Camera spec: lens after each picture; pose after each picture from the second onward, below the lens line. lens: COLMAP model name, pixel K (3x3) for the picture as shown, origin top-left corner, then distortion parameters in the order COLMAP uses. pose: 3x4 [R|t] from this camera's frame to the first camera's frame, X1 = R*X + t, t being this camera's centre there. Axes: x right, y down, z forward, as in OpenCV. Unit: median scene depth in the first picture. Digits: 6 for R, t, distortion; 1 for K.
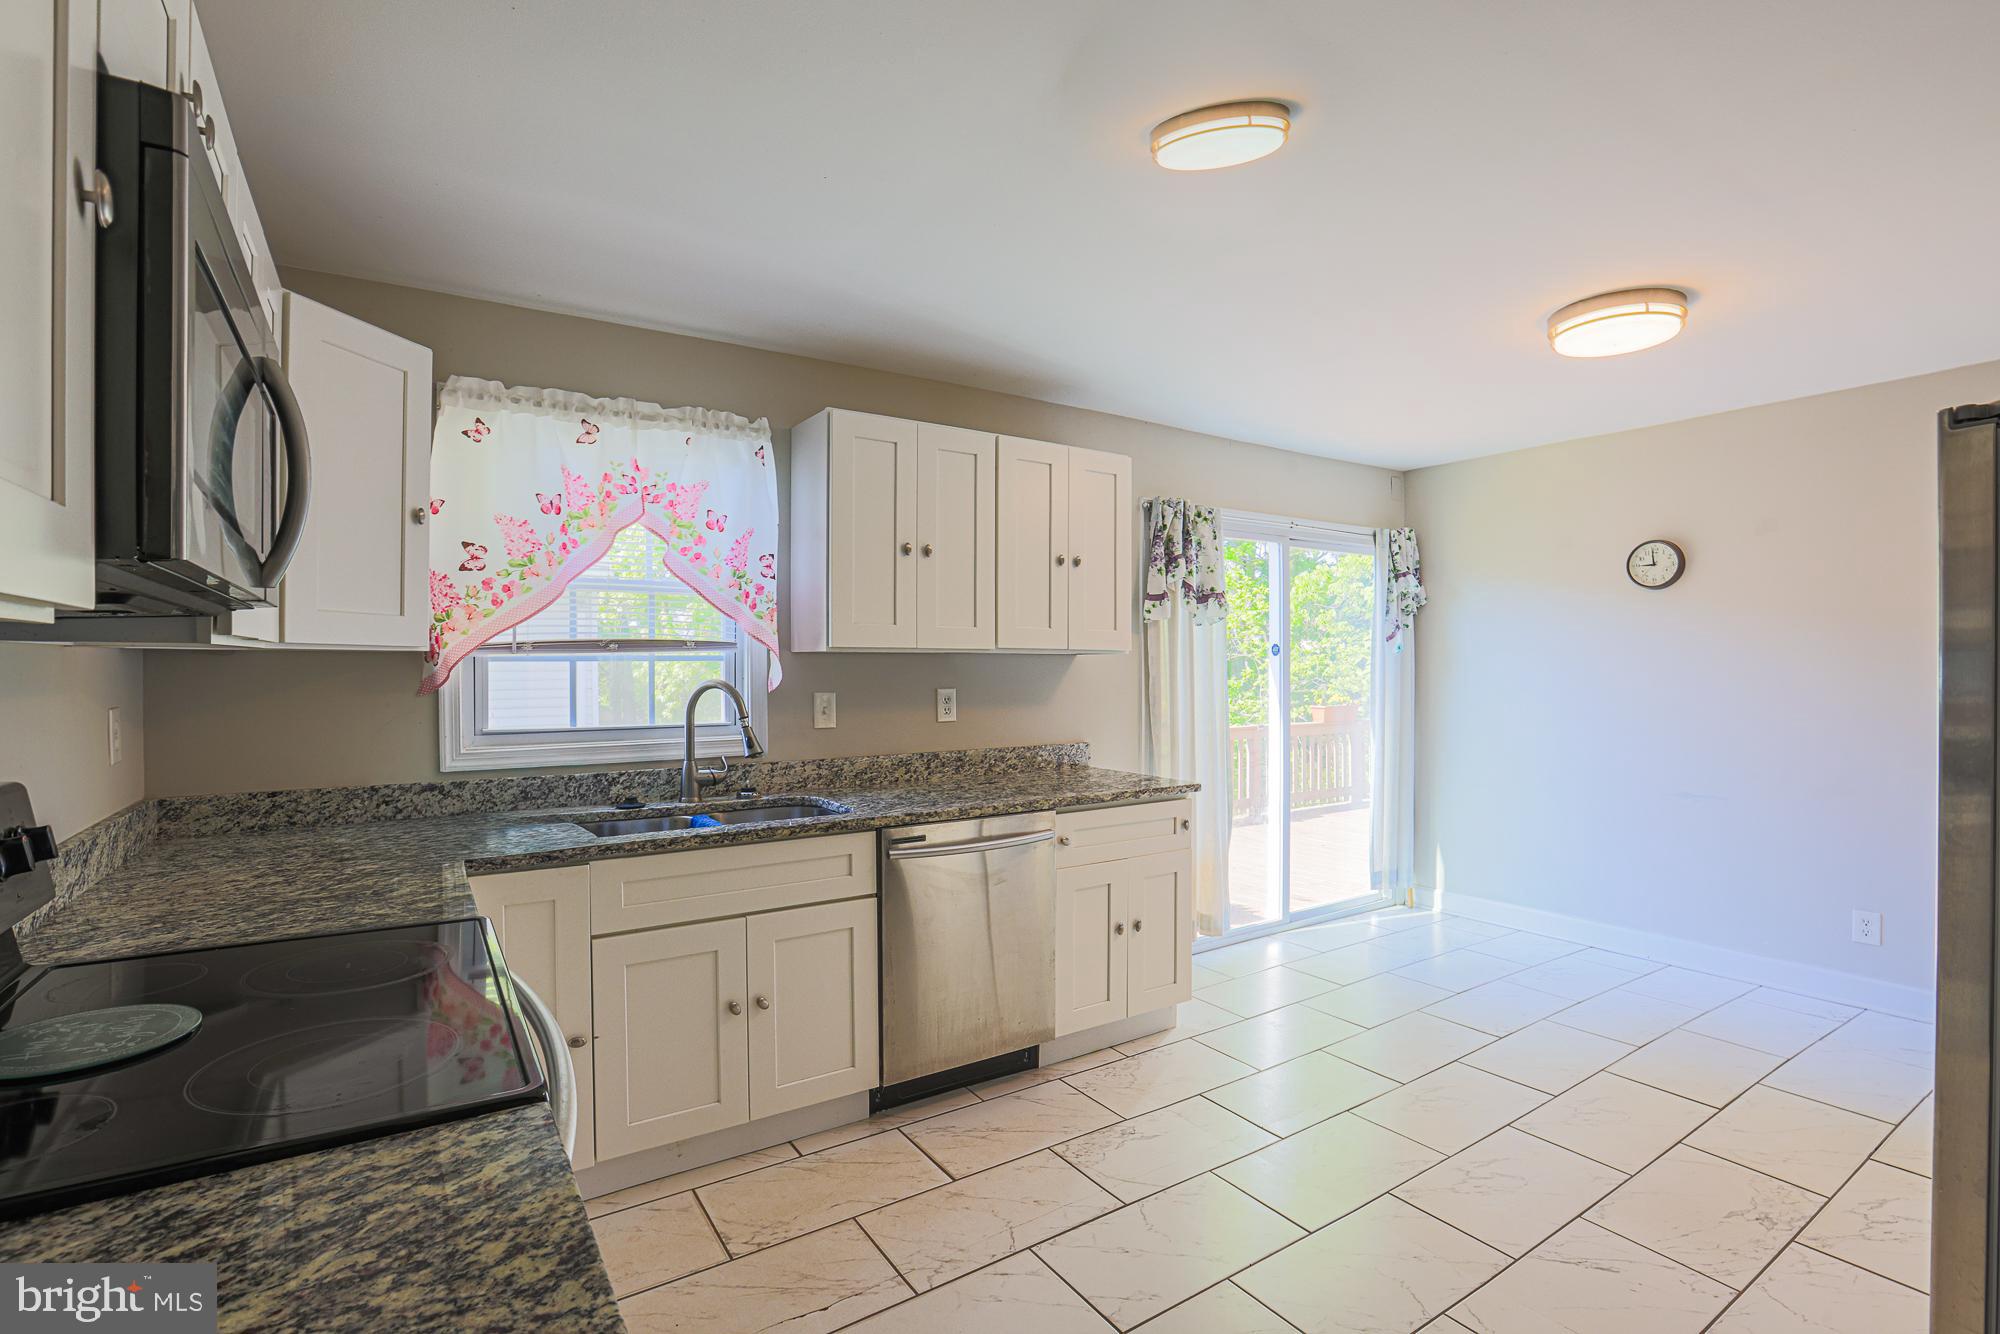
lens RADIAL K [[926.9, 0, 973.3], [0, 926.9, 672.6], [0, 0, 1]] dist [-0.044656, 0.013805]
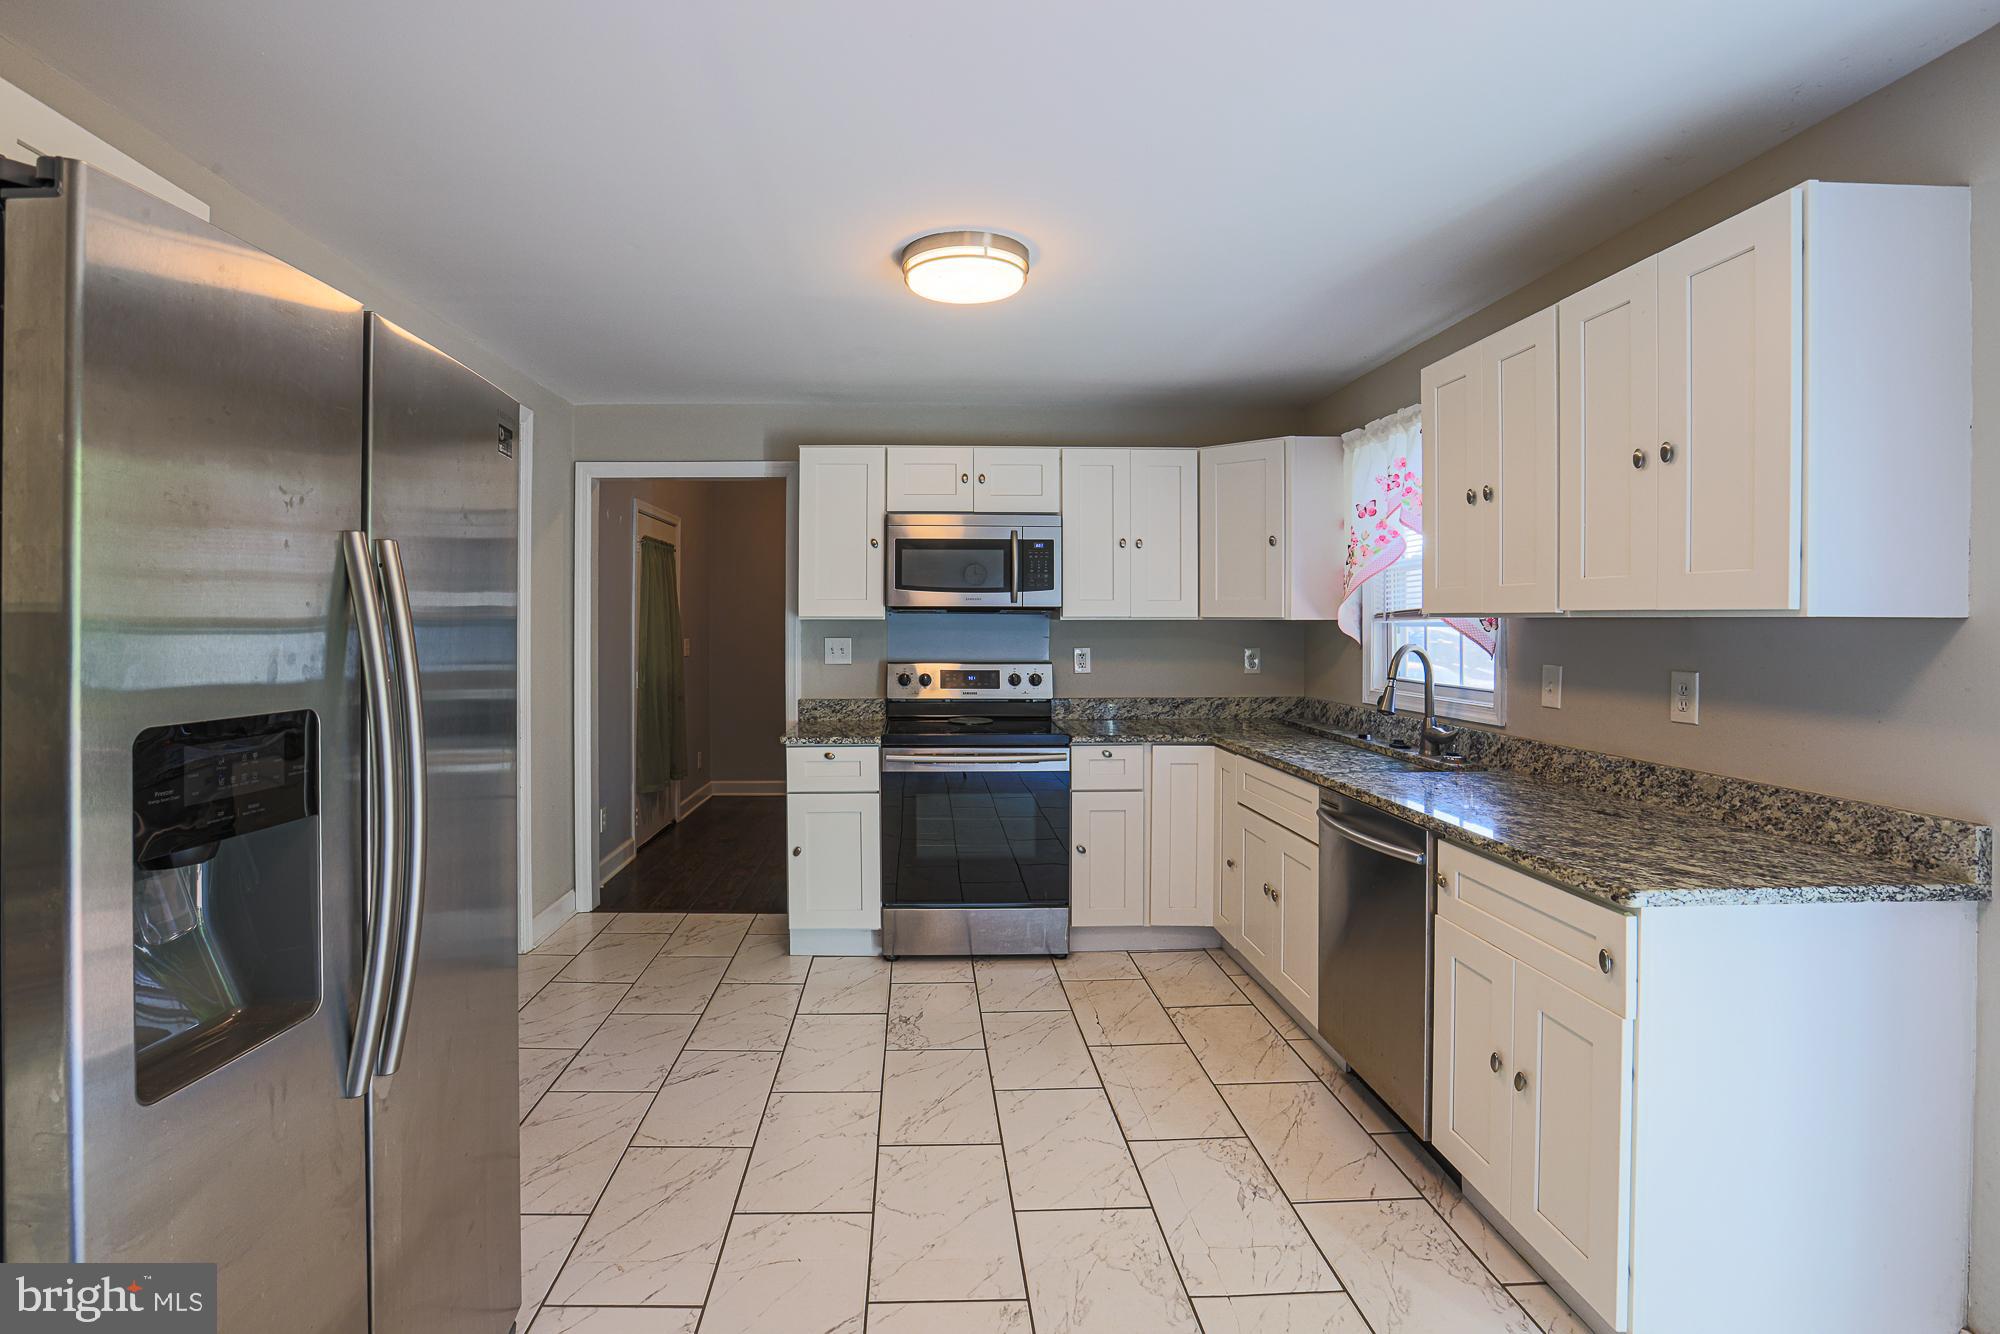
lens RADIAL K [[926.9, 0, 960.0], [0, 926.9, 627.8], [0, 0, 1]] dist [-0.044656, 0.013805]
pose [[-0.491303, 0.006766, -0.870962, 0.918722], [-0.006265, 0.999917, 0.011301, -0.020106], [0.870966, 0.011009, -0.491220, 1.044105]]
